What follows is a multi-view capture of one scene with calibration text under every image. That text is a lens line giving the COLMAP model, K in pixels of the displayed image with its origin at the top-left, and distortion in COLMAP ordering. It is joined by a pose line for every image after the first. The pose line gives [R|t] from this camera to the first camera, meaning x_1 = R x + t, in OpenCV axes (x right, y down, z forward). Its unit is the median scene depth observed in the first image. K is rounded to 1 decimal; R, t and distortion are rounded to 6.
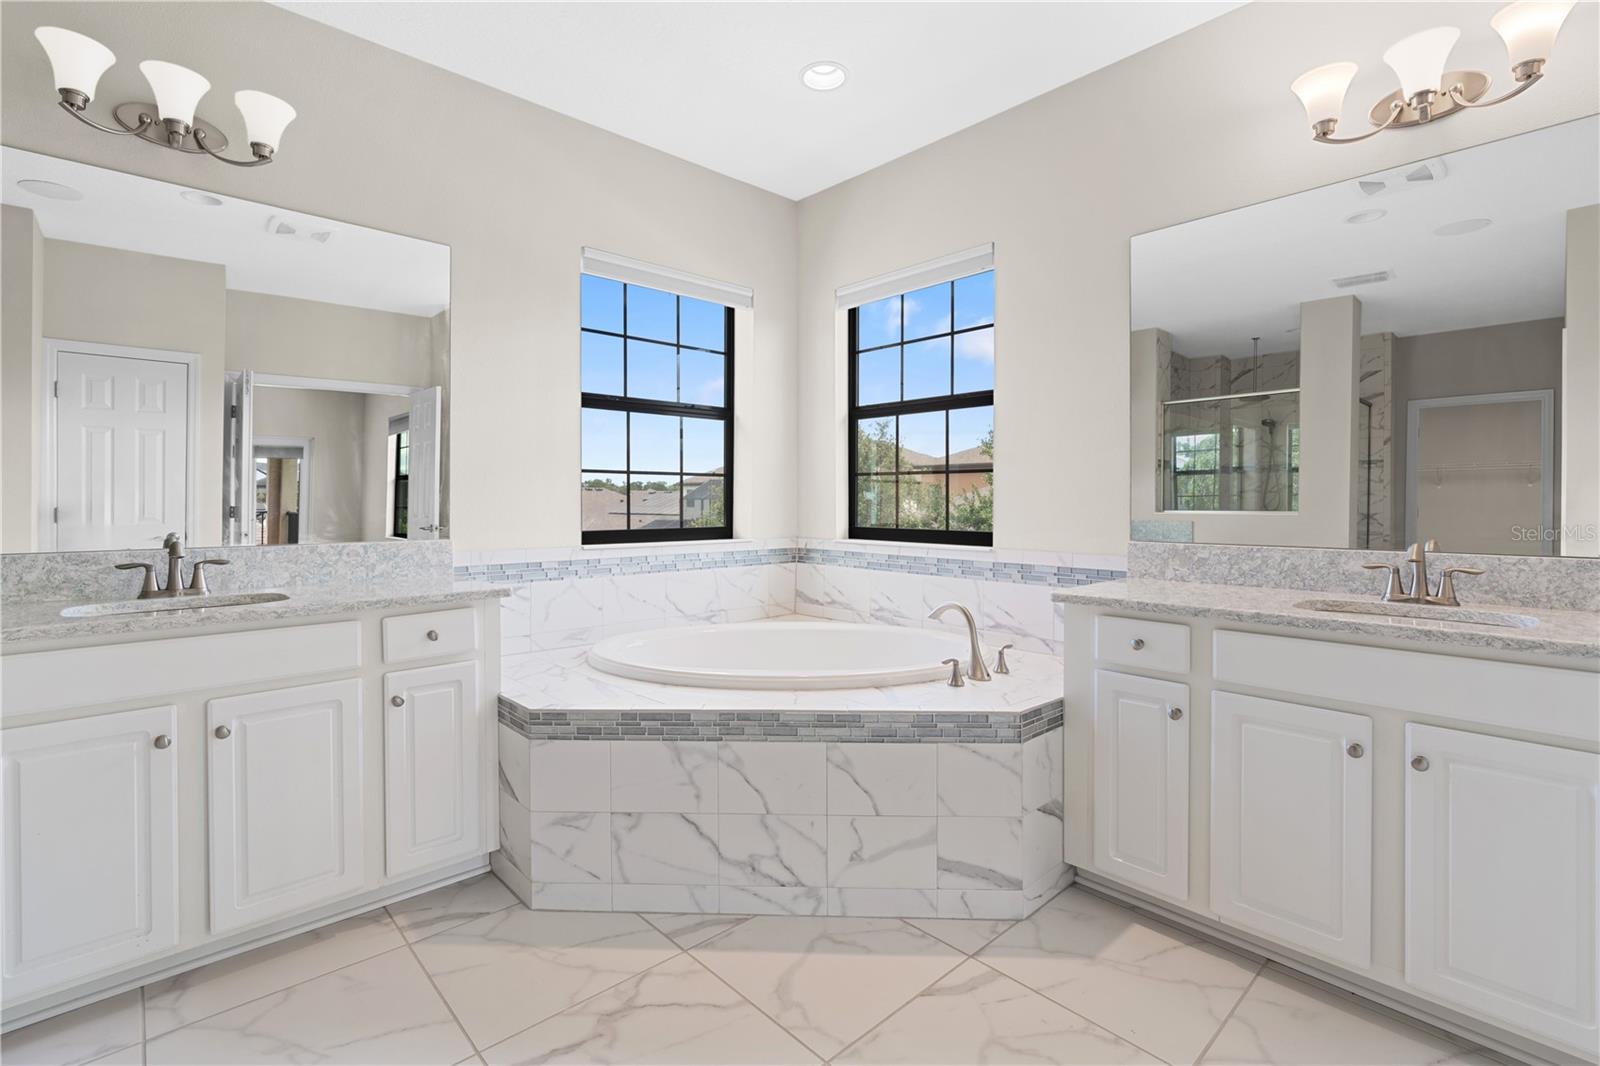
lens RADIAL K [[727.7, 0, 817.6], [0, 727.7, 506.1], [0, 0, 1]] dist [-0.005800, 0.003847]
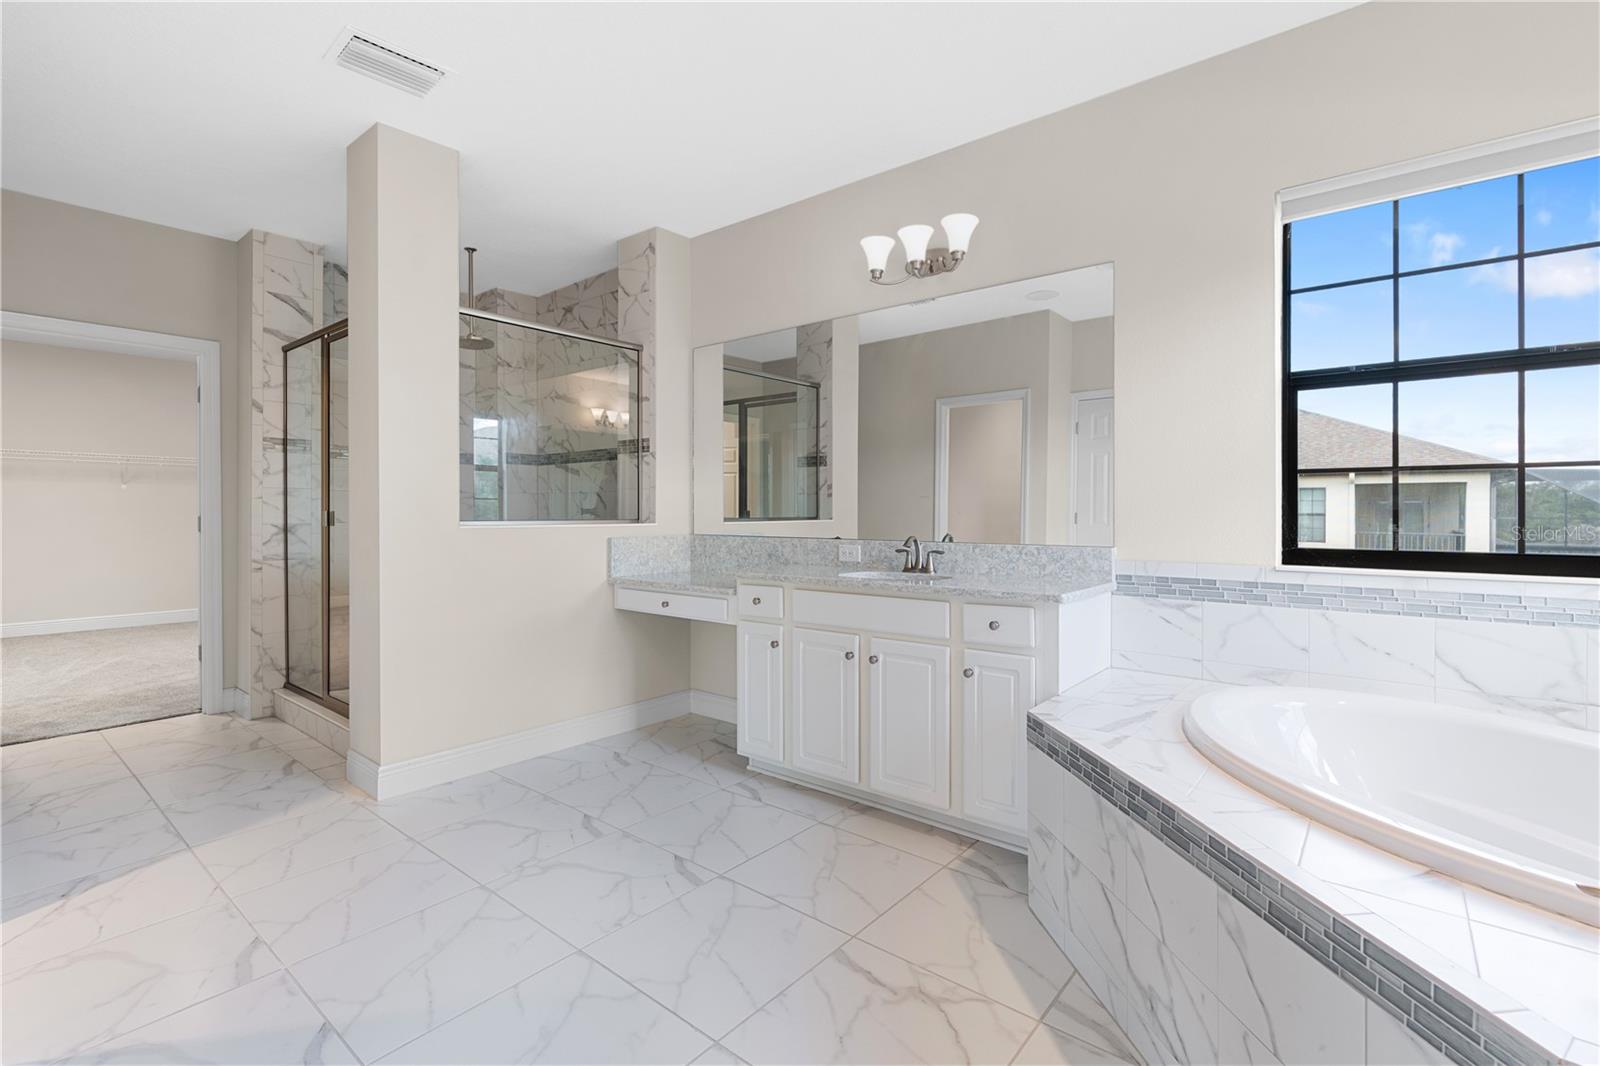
lens RADIAL K [[727.7, 0, 783.8], [0, 727.7, 516.4], [0, 0, 1]] dist [-0.005800, 0.003847]
pose [[0.121726, 0.008223, -0.992530, 0.594310], [-0.006712, 0.999950, 0.007461, -0.003204], [0.992541, 0.005754, 0.121775, 0.534030]]
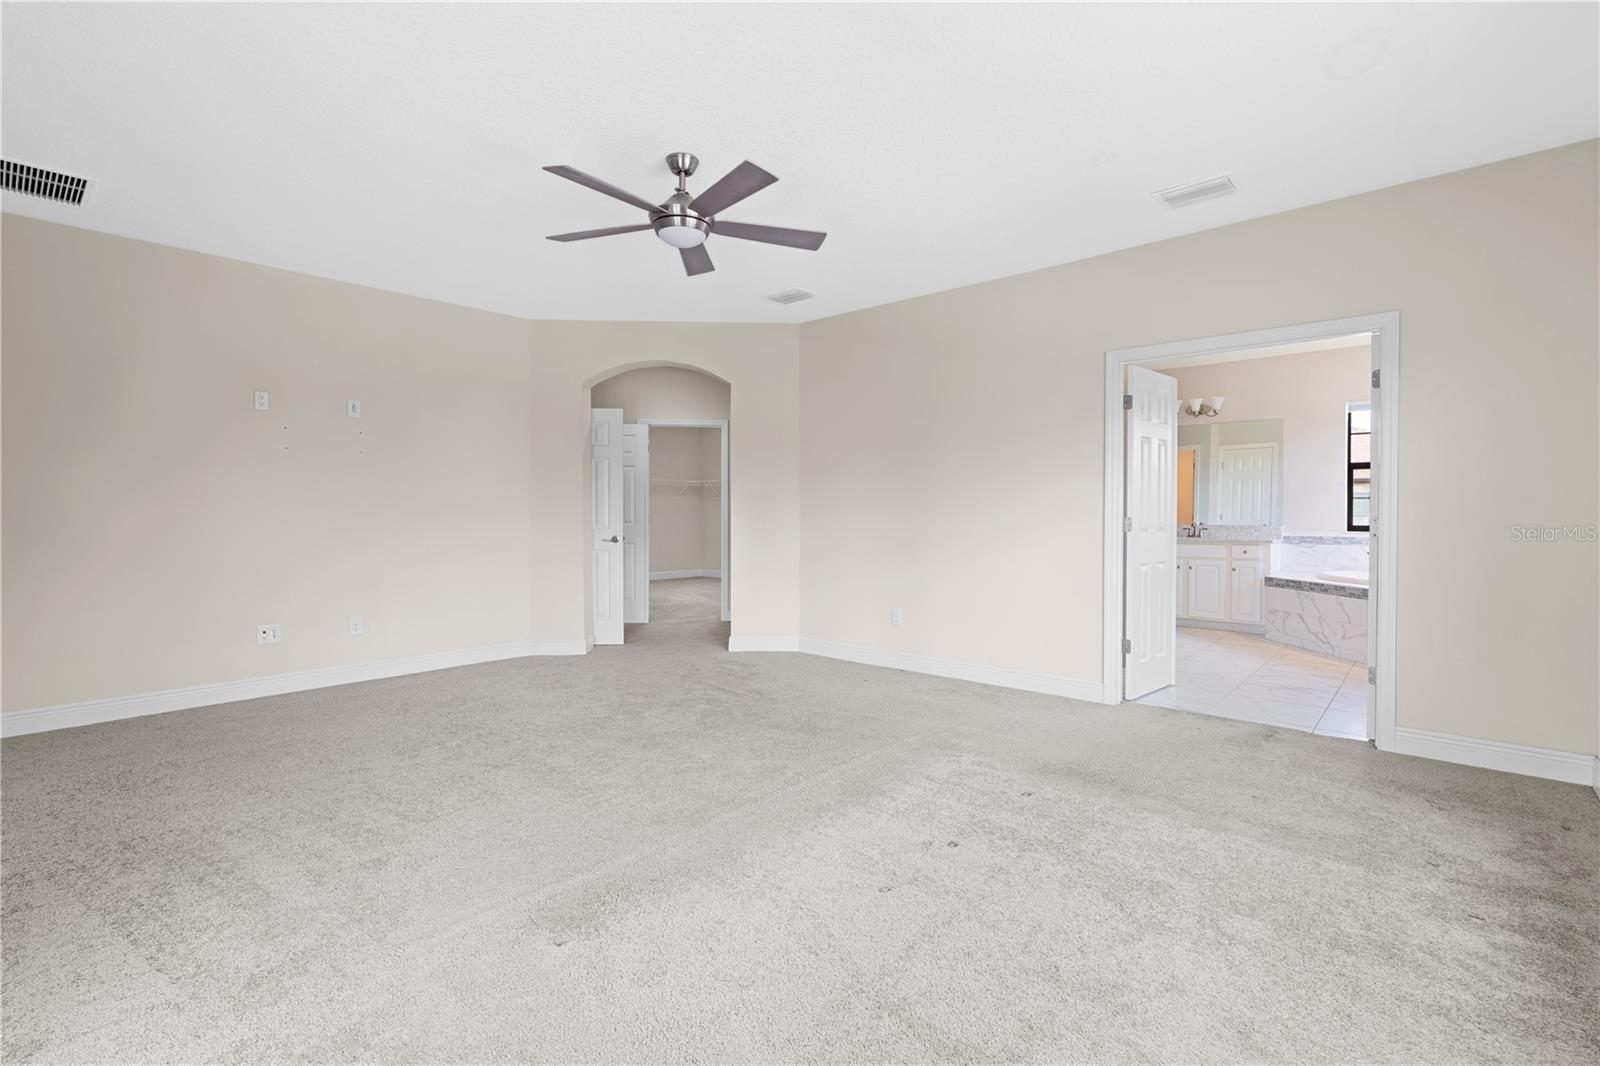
lens RADIAL K [[727.7, 0, 808.7], [0, 727.7, 528.0], [0, 0, 1]] dist [-0.005800, 0.003847]
pose [[0.105698, 0.022169, -0.994151, 2.624208], [-0.006148, 0.999747, 0.021640, 0.007805], [0.994379, 0.003824, 0.105808, -1.374055]]
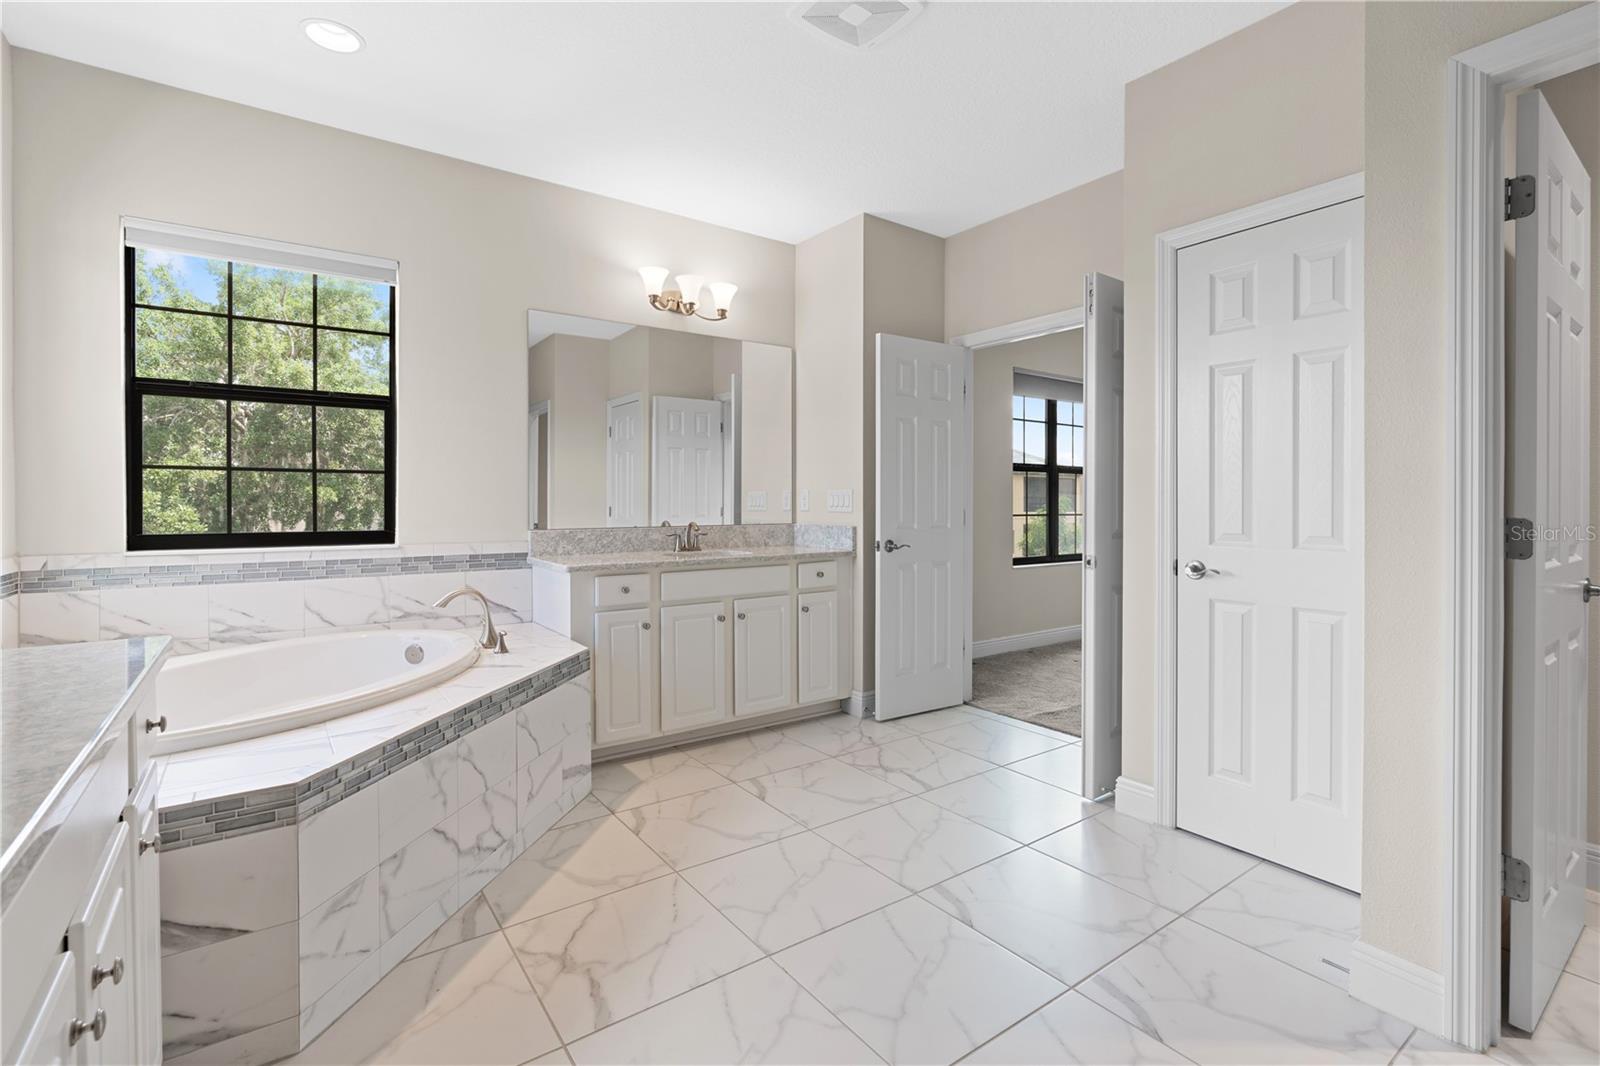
lens RADIAL K [[727.7, 0, 753.6], [0, 727.7, 514.6], [0, 0, 1]] dist [-0.005800, 0.003847]
pose [[0.176137, -0.017409, 0.984212, -1.050277], [0.006161, 0.999844, 0.016583, -0.002302], [-0.984346, 0.003143, 0.176216, 0.417356]]
